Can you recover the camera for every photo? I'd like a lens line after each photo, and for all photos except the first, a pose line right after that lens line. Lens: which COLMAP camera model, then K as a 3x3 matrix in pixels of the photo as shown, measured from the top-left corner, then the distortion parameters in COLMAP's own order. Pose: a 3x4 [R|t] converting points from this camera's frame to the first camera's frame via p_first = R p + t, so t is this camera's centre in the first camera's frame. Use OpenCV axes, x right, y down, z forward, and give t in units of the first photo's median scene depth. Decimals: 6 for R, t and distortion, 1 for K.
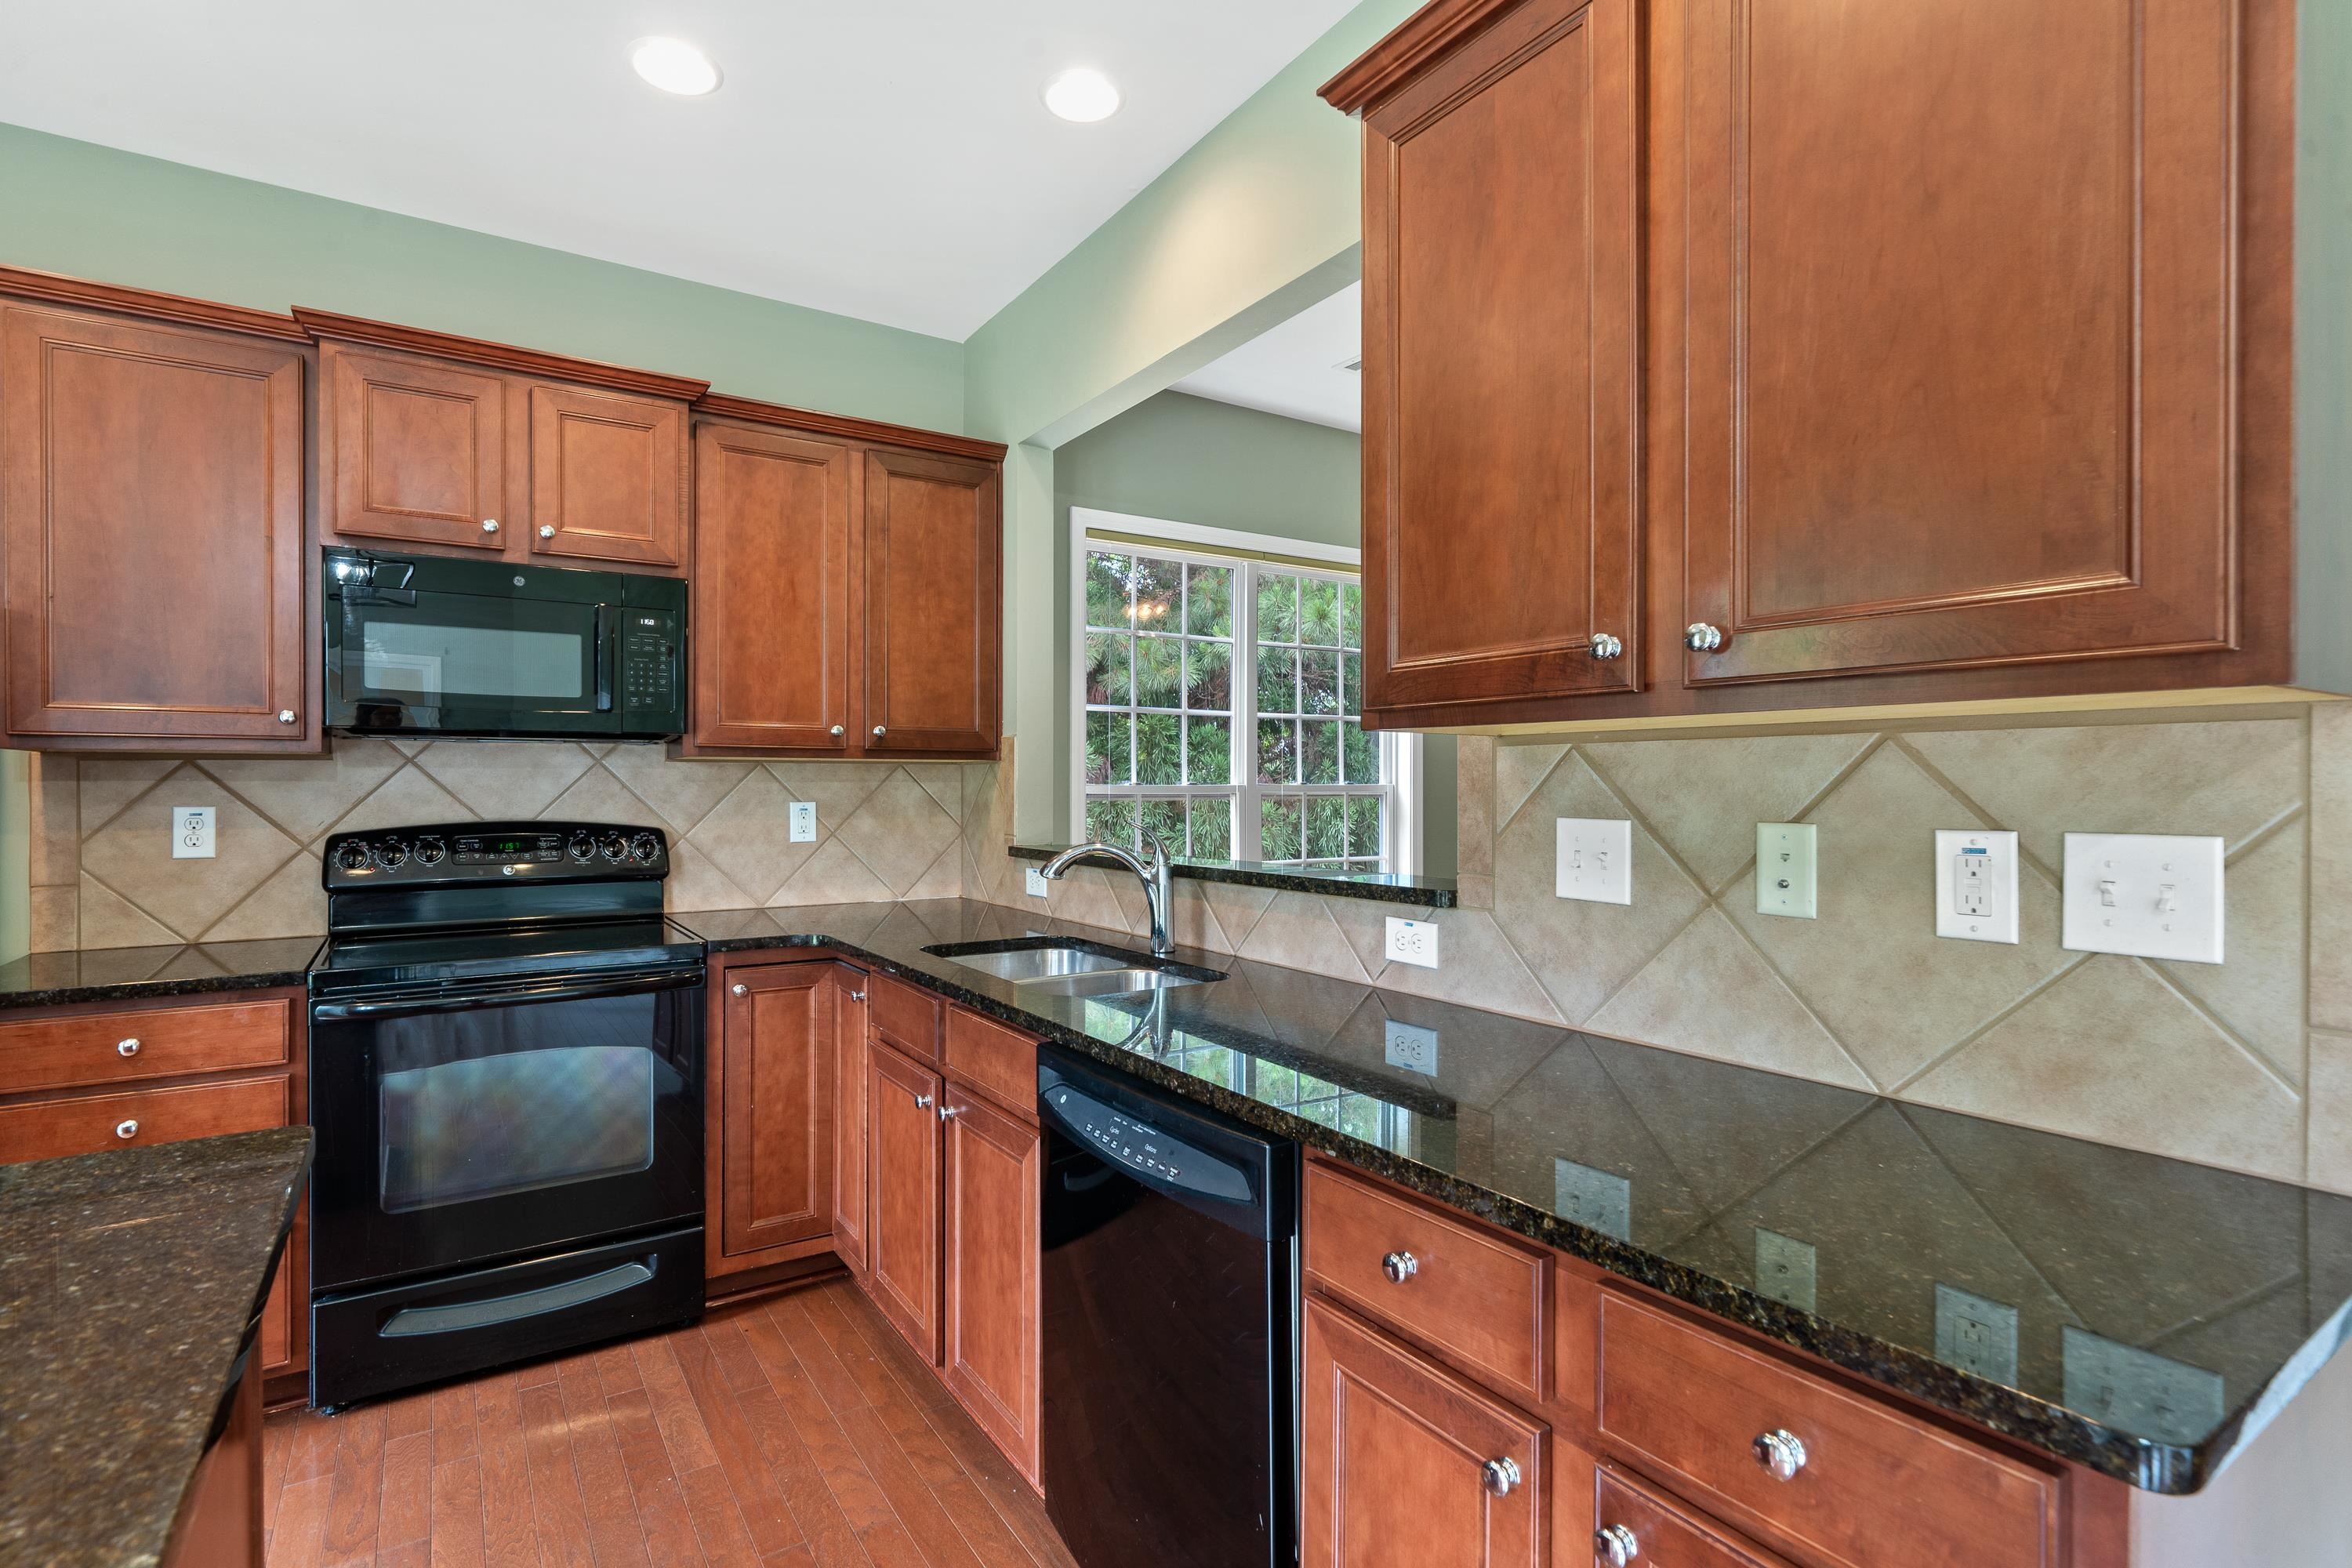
lens RADIAL K [[1125.5, 0, 1162.6], [0, 1125.5, 785.0], [0, 0, 1]] dist [-0.003254, 0.001280]
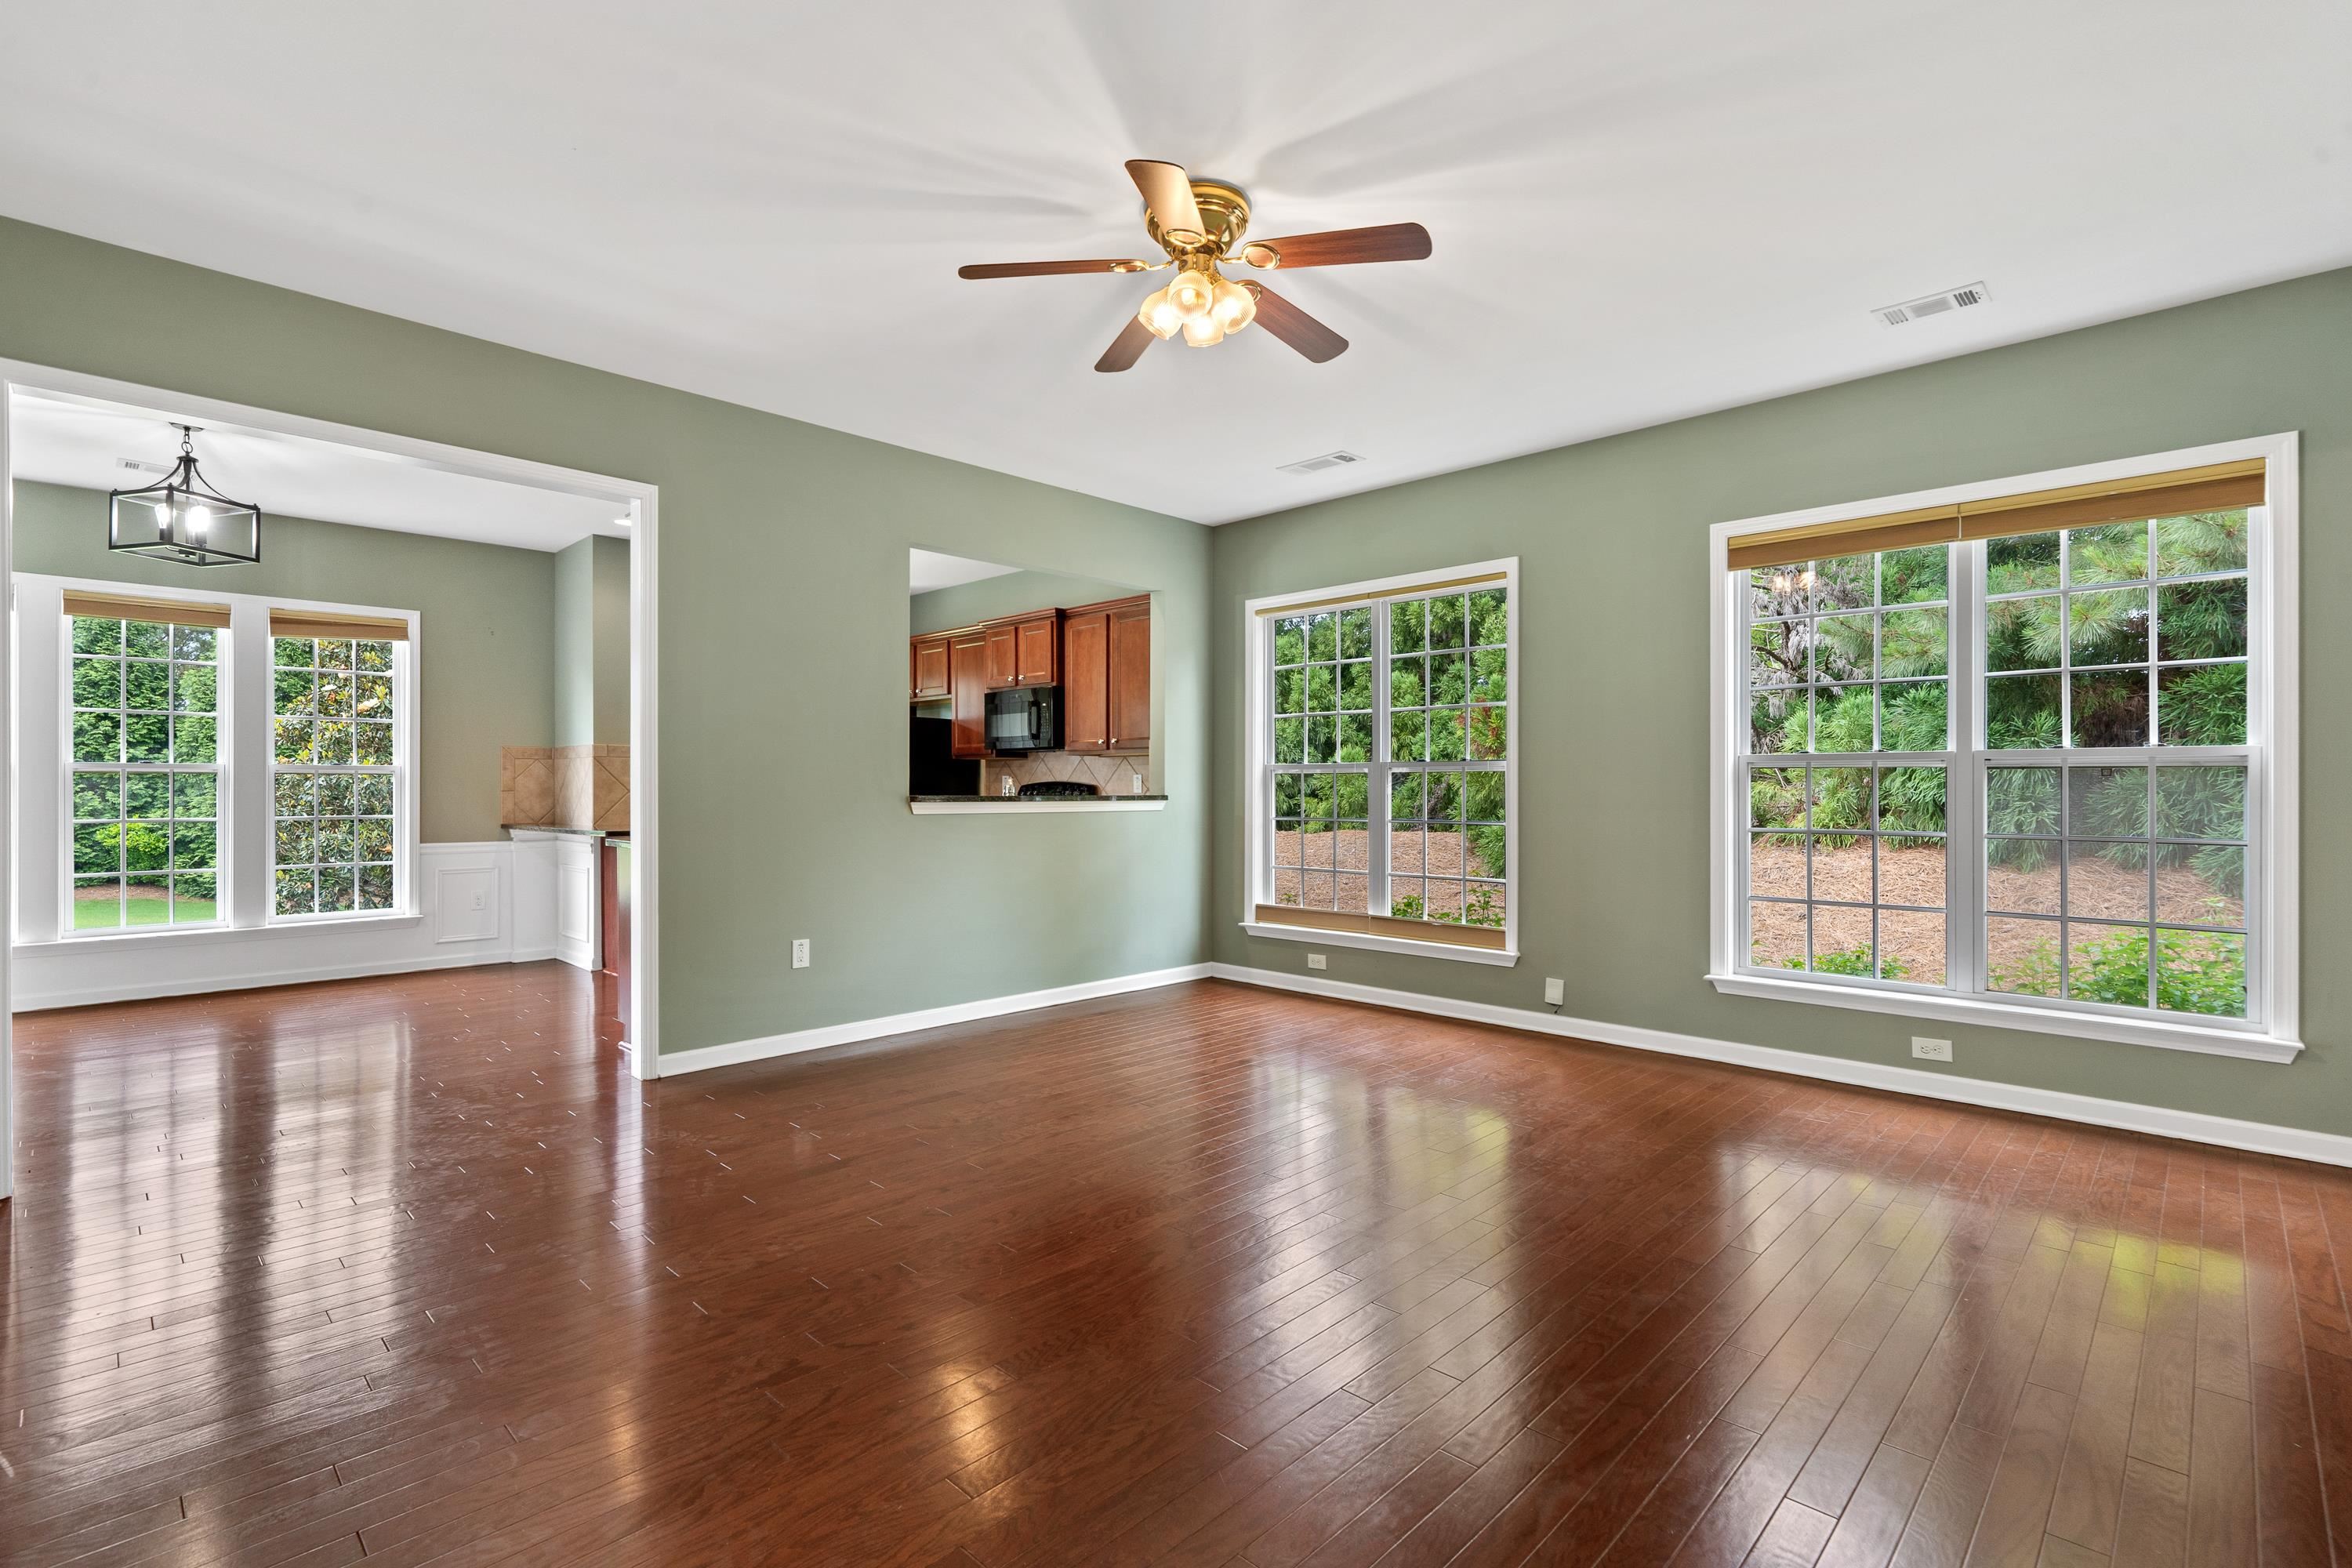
lens RADIAL K [[1079.6, 0, 1126.0], [0, 1079.6, 784.0], [0, 0, 1]] dist [0.002182, 0.000228]
pose [[0.185100, -0.000618, -0.982719, 2.439808], [-0.000892, 0.999999, -0.000797, 0.051099], [0.982719, 0.001024, 0.185100, 0.859916]]
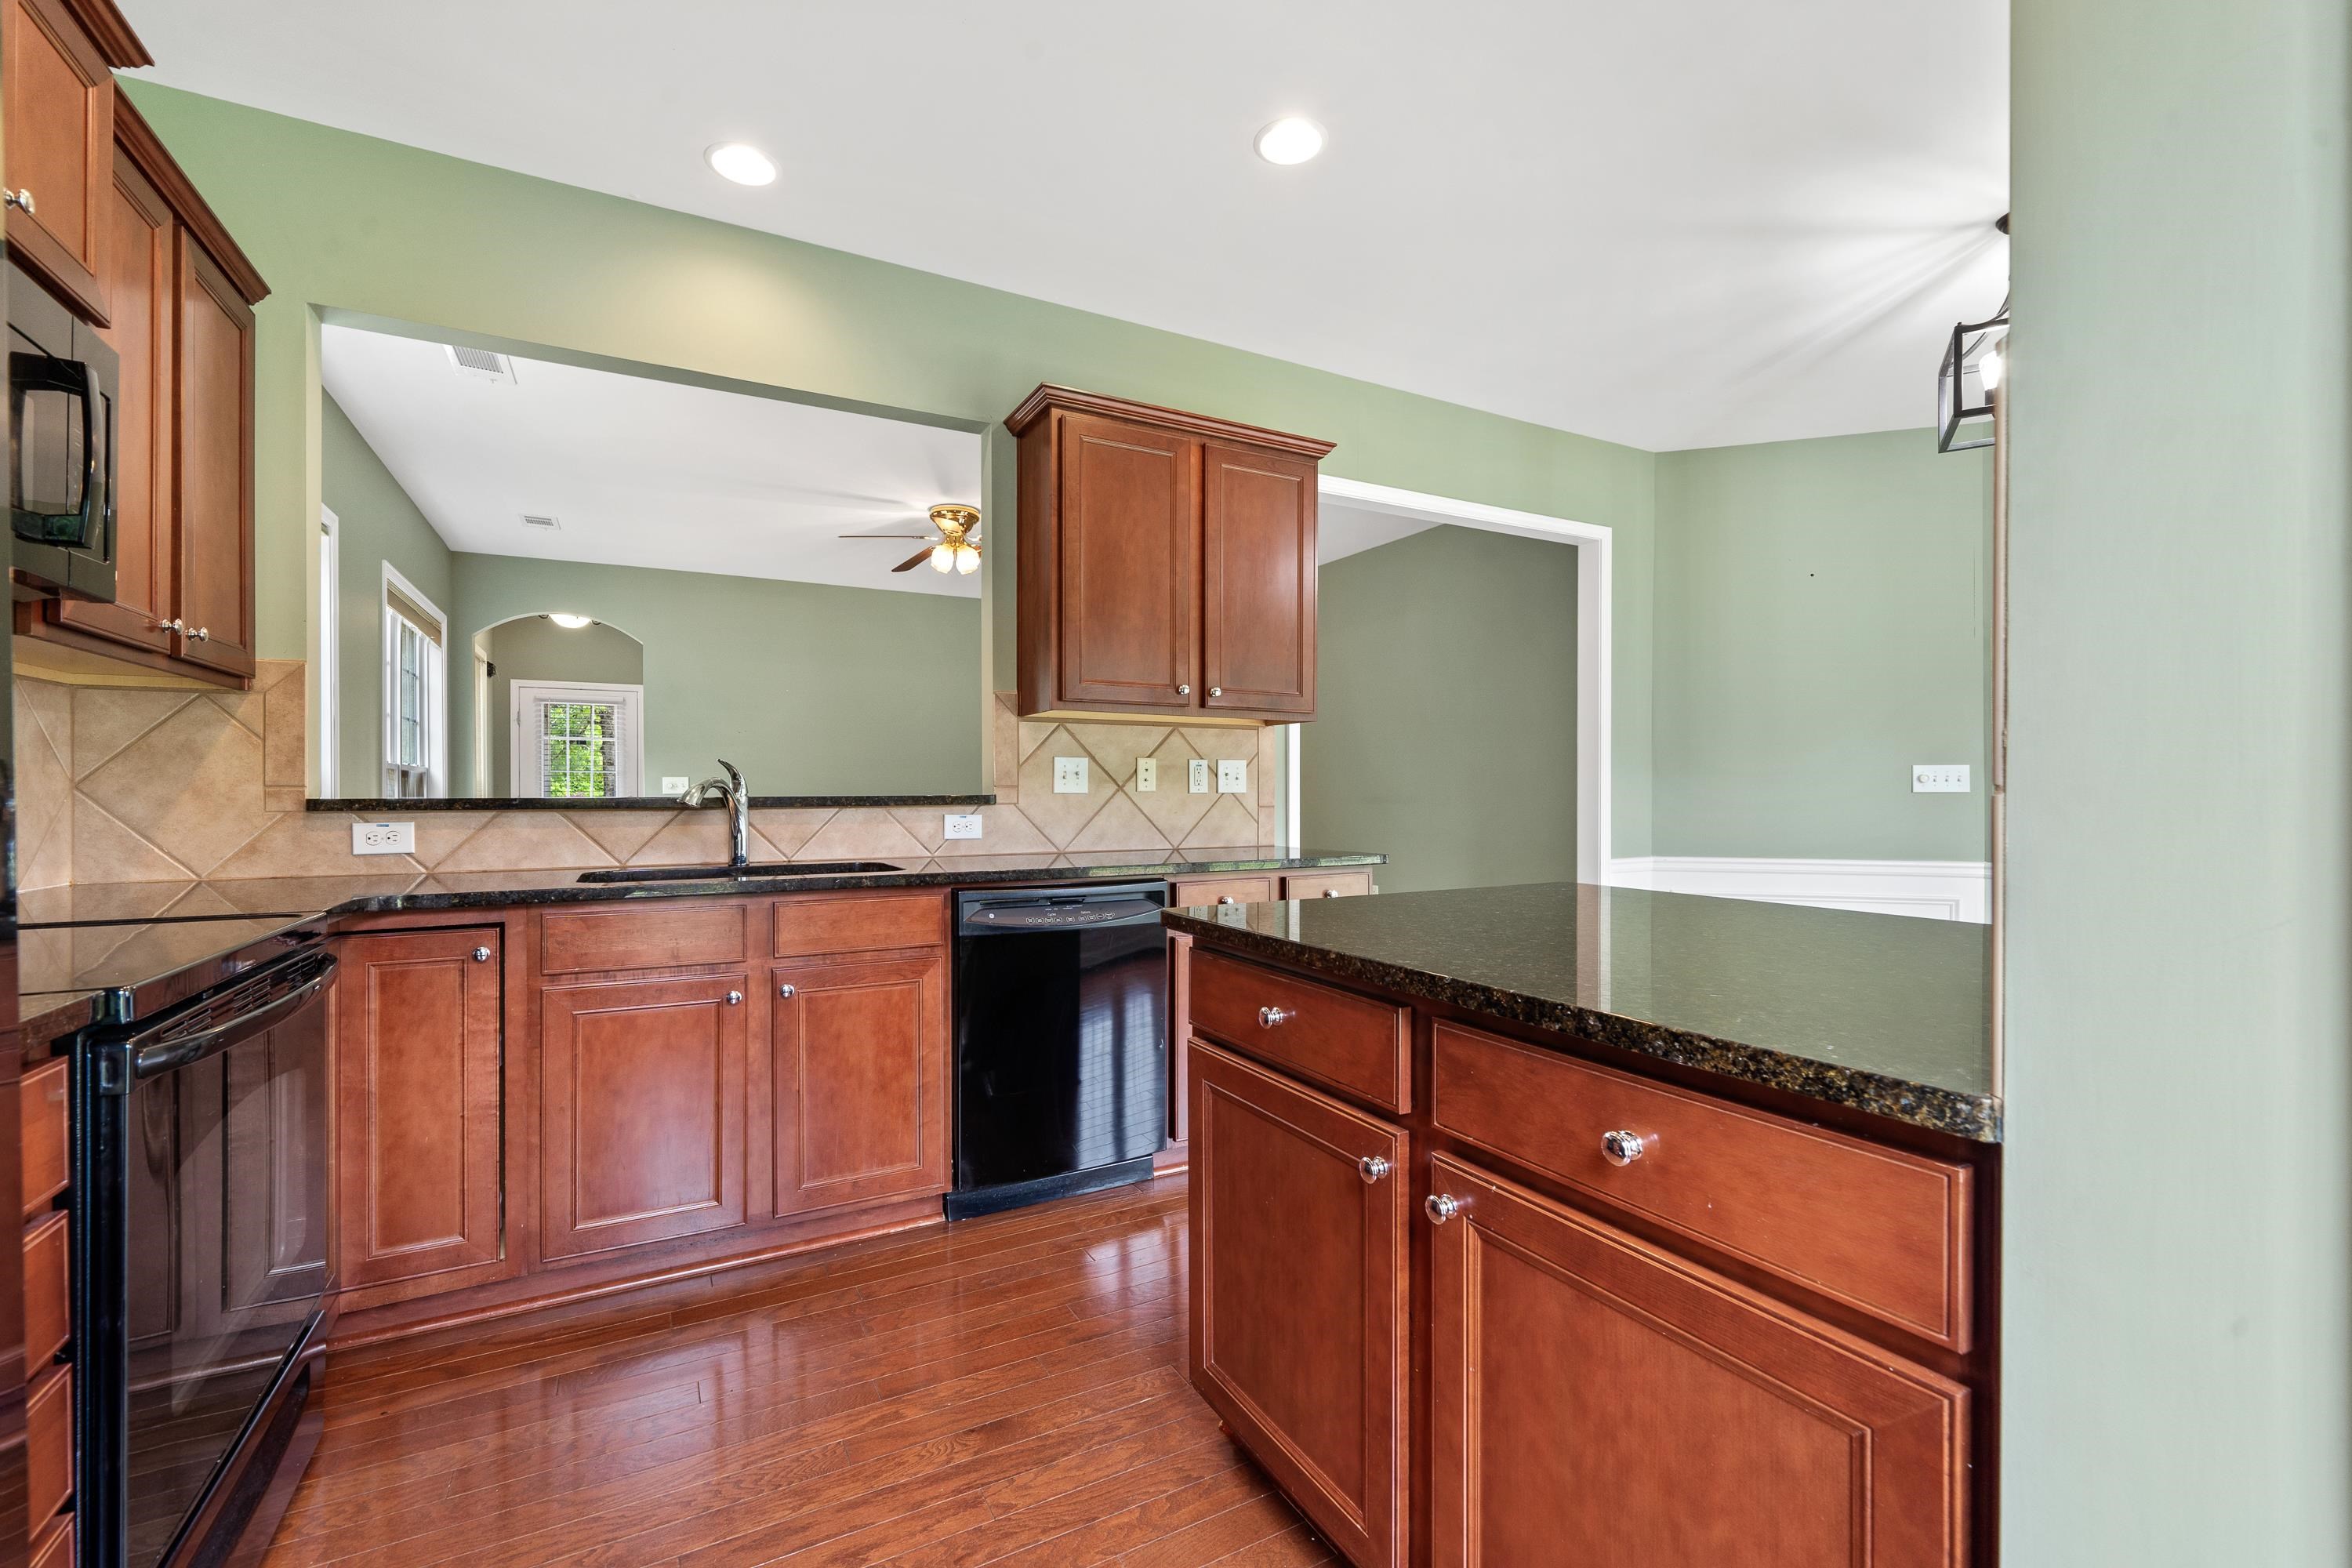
lens RADIAL K [[970.1, 0, 1166.0], [0, 970.1, 795.4], [0, 0, 1]] dist [-0.008075, 0.001526]
pose [[0.081222, -0.002045, 0.996694, -1.082256], [0.003208, 0.999993, 0.001790, 0.072819], [-0.996691, 0.003052, 0.081228, 0.457506]]
